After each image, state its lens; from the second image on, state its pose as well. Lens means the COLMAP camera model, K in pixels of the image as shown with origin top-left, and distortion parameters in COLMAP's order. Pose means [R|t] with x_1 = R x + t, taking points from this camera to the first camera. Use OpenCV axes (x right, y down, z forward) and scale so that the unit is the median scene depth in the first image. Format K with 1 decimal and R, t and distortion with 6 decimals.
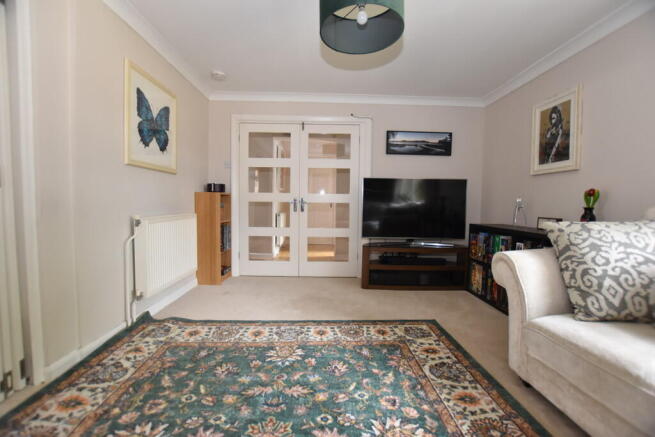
lens RADIAL K [[294.5, 0, 329.5], [0, 294.5, 216.2], [0, 0, 1]] dist [-0.021825, 0.003536]
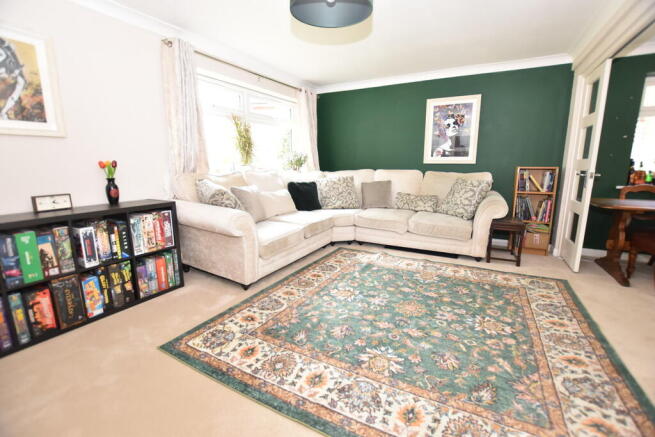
lens RADIAL K [[294.5, 0, 326.1], [0, 294.5, 220.1], [0, 0, 1]] dist [-0.021825, 0.003536]
pose [[-0.851679, -0.114732, 0.511350, -0.416984], [0.013040, 0.970799, 0.239538, -0.147055], [-0.523901, 0.210678, -0.825314, 1.741525]]
